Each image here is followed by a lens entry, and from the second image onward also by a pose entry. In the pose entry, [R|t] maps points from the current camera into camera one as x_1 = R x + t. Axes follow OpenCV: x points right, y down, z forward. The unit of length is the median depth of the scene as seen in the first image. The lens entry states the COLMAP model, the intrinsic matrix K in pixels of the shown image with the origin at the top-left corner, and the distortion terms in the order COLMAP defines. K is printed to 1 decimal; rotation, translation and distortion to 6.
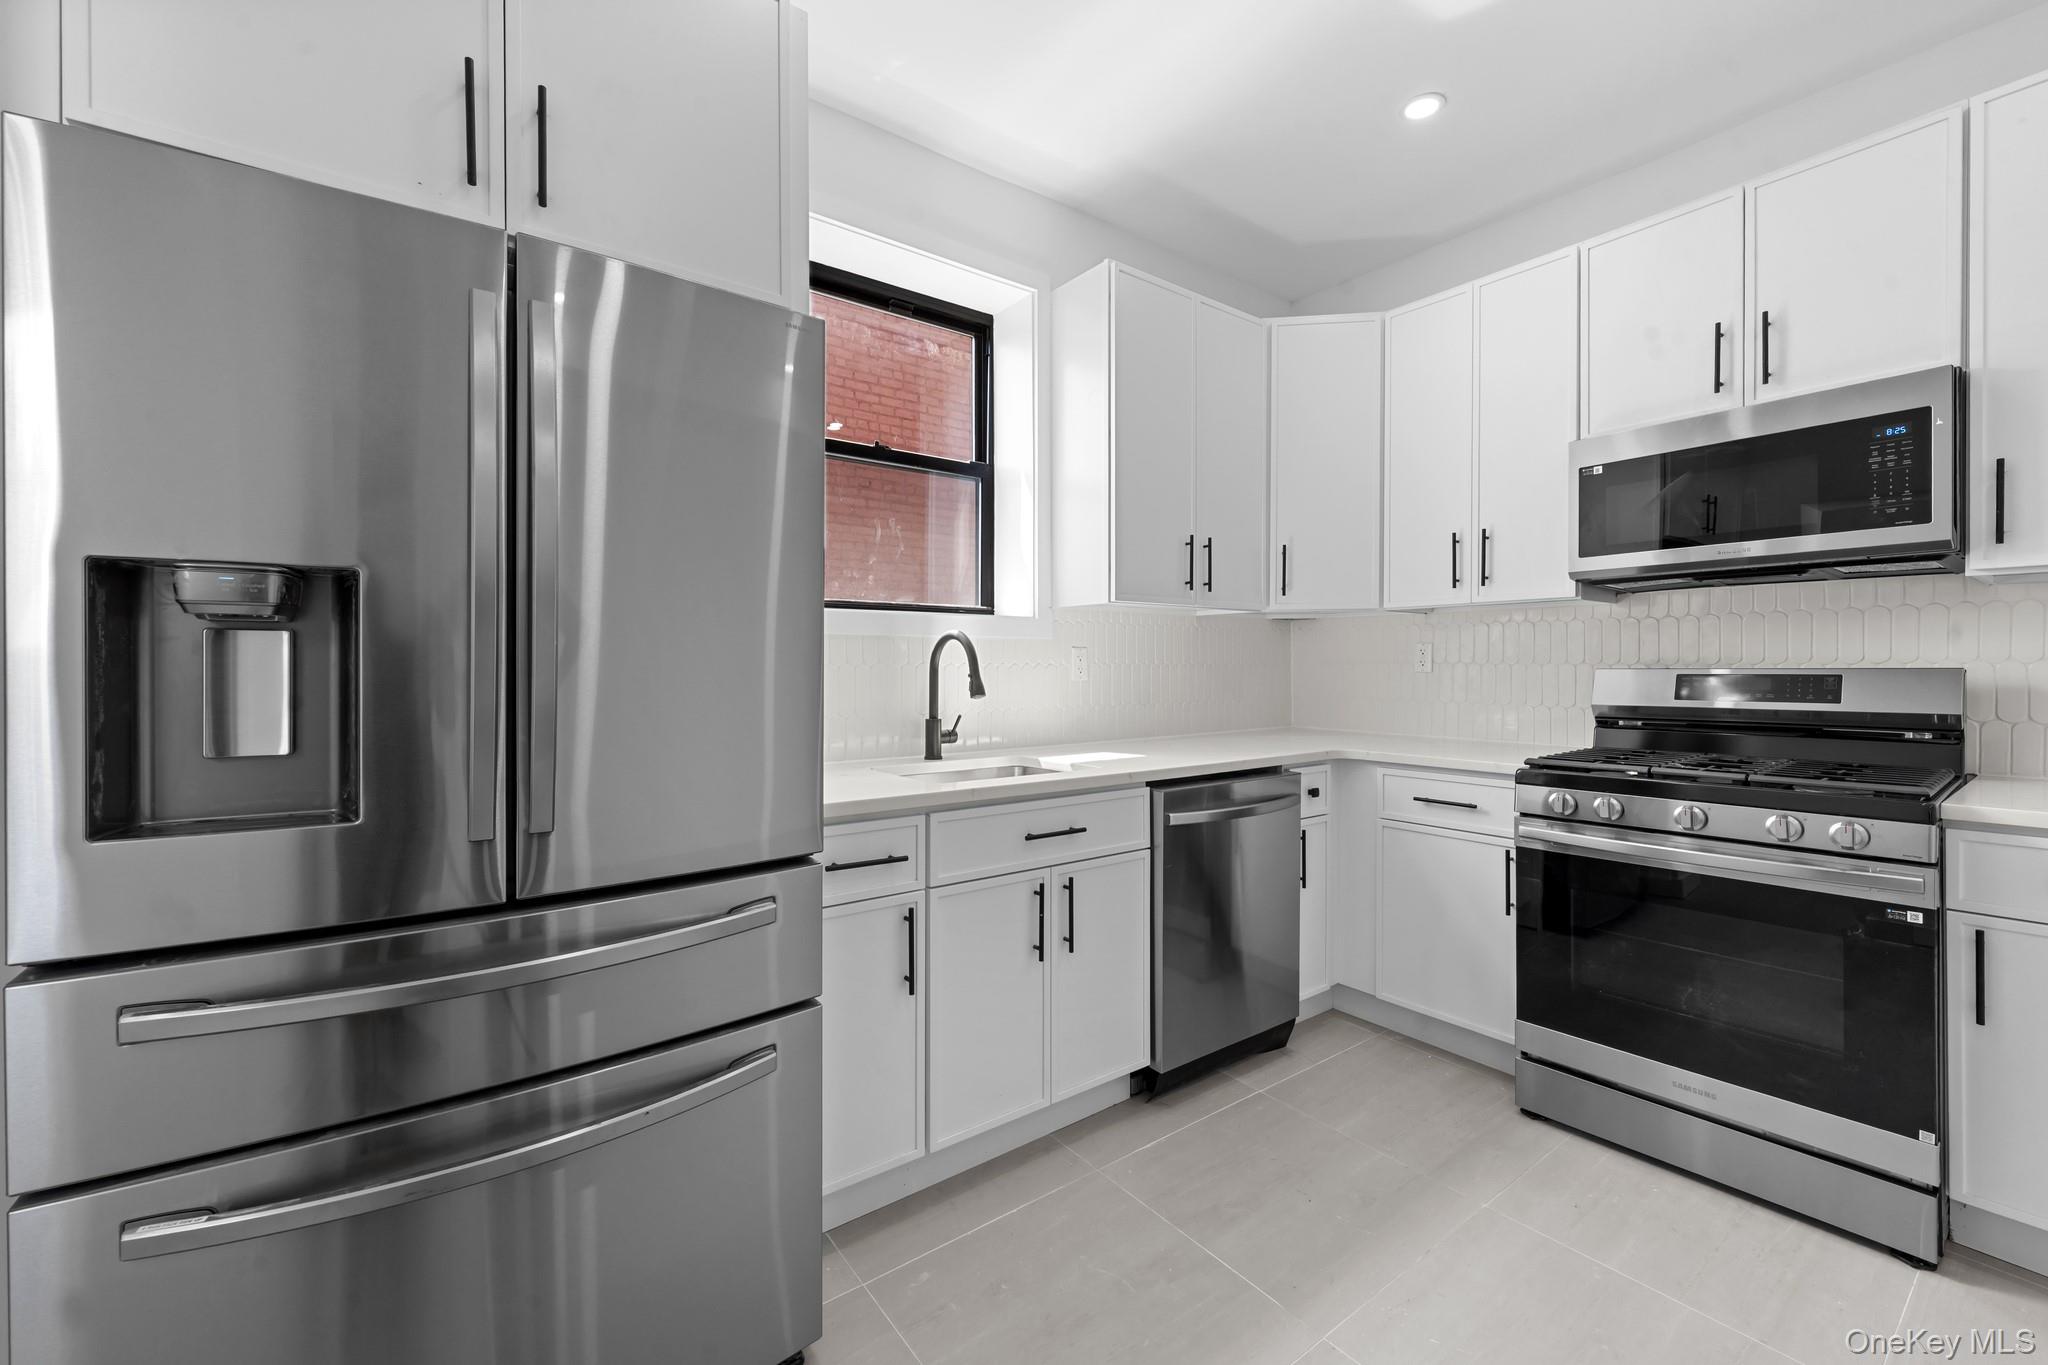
lens RADIAL K [[831.4, 0, 1015.1], [0, 831.4, 690.6], [0, 0, 1]] dist [-0.001074, 0.000264]
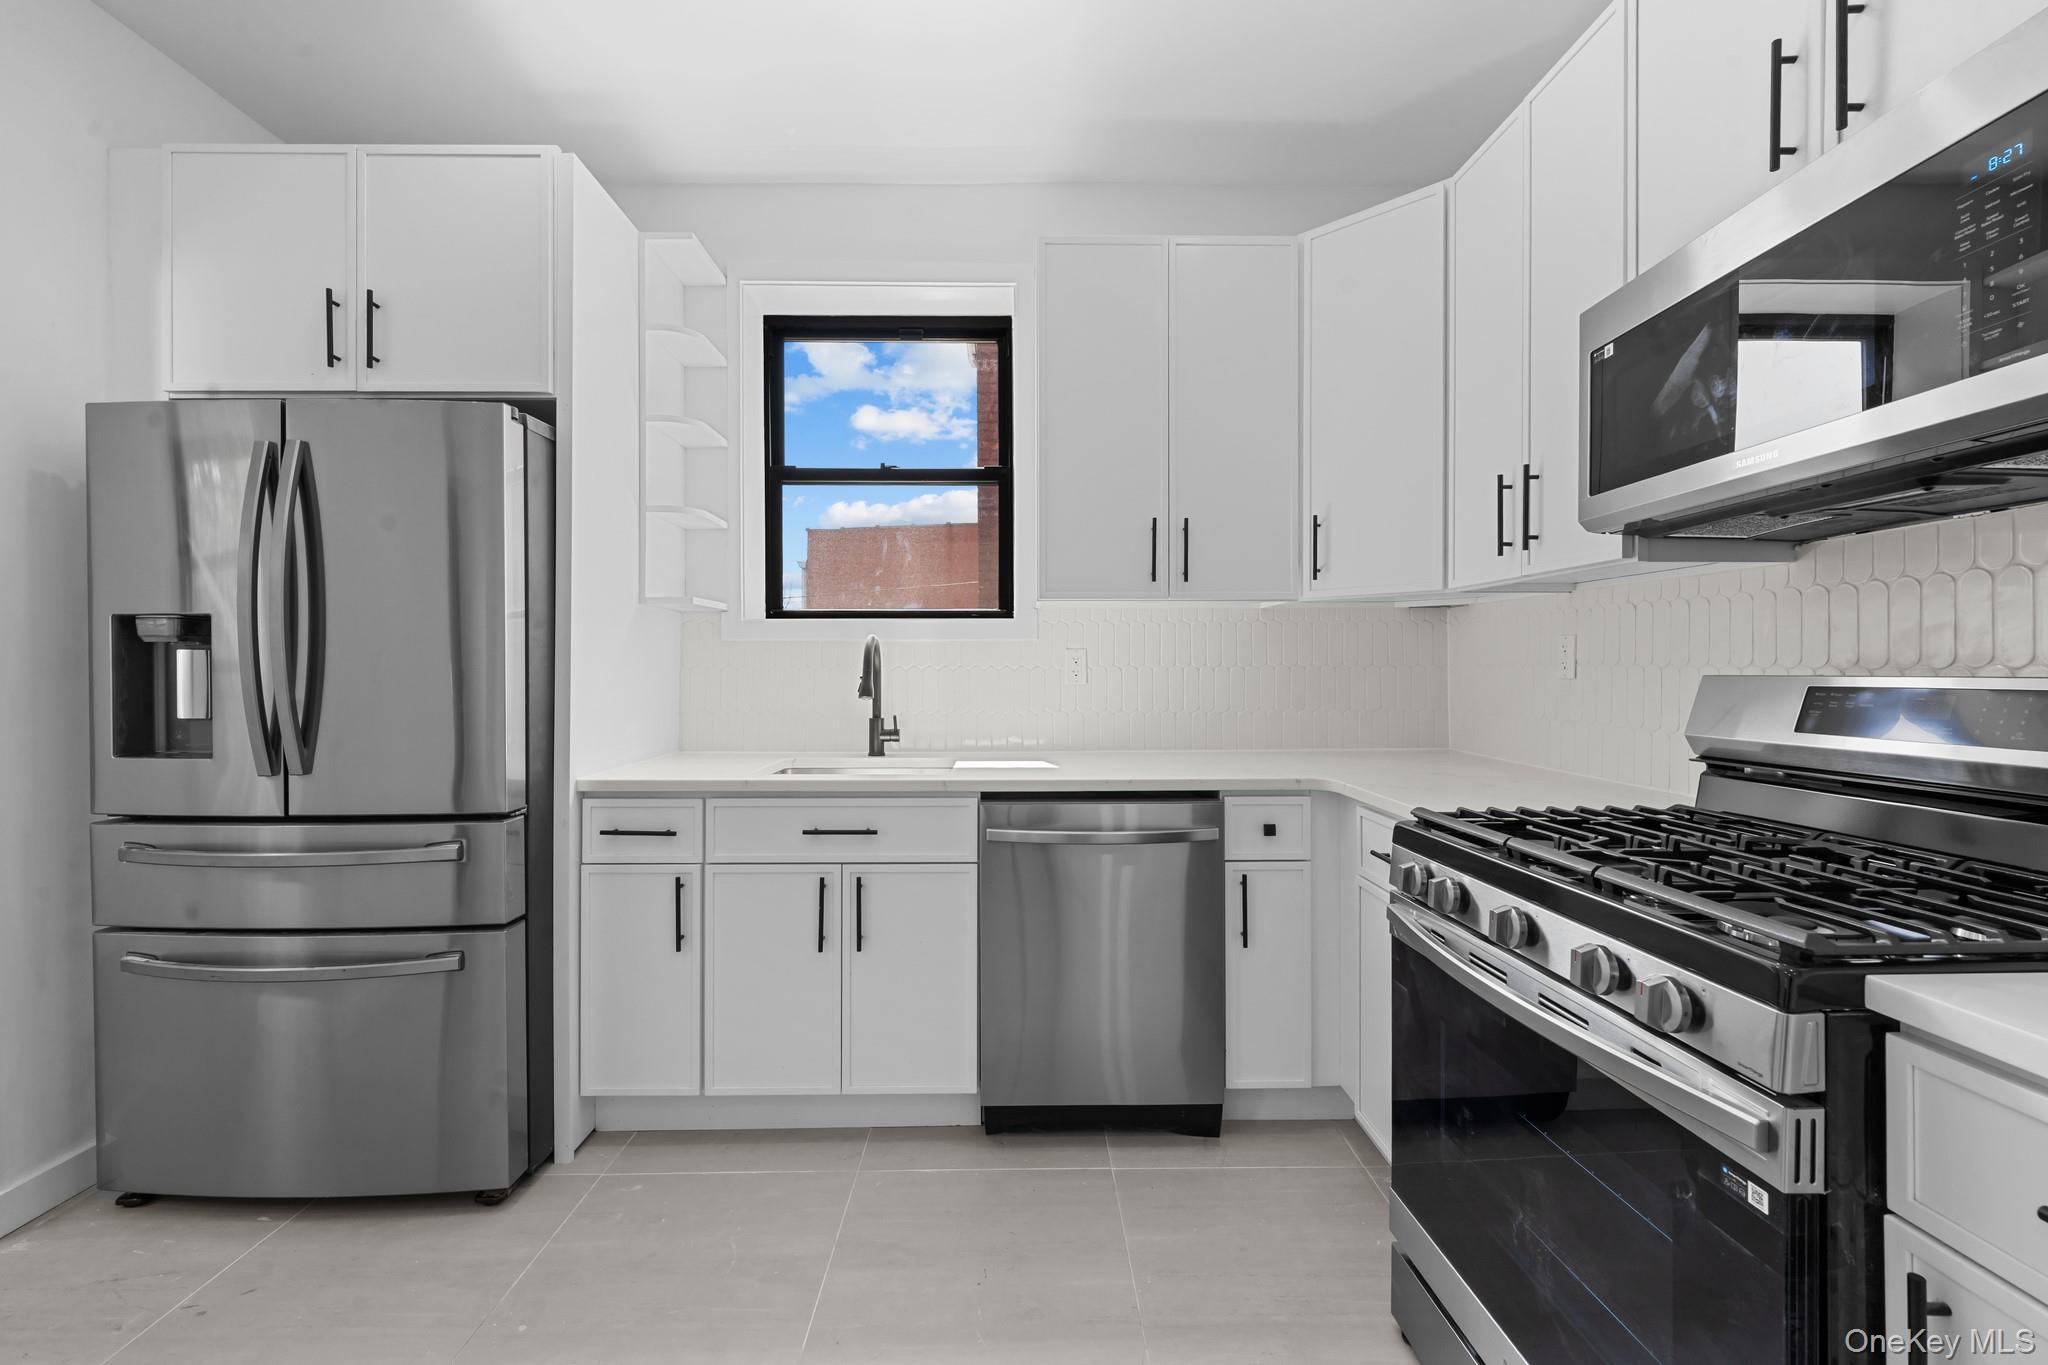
lens RADIAL K [[831.4, 0, 1015.1], [0, 831.4, 690.6], [0, 0, 1]] dist [-0.001074, 0.000264]
pose [[0.810476, 0.017001, -0.585526, 0.725744], [-0.017345, 0.999837, 0.005023, -0.010919], [0.585515, 0.006085, 0.810638, 0.256099]]
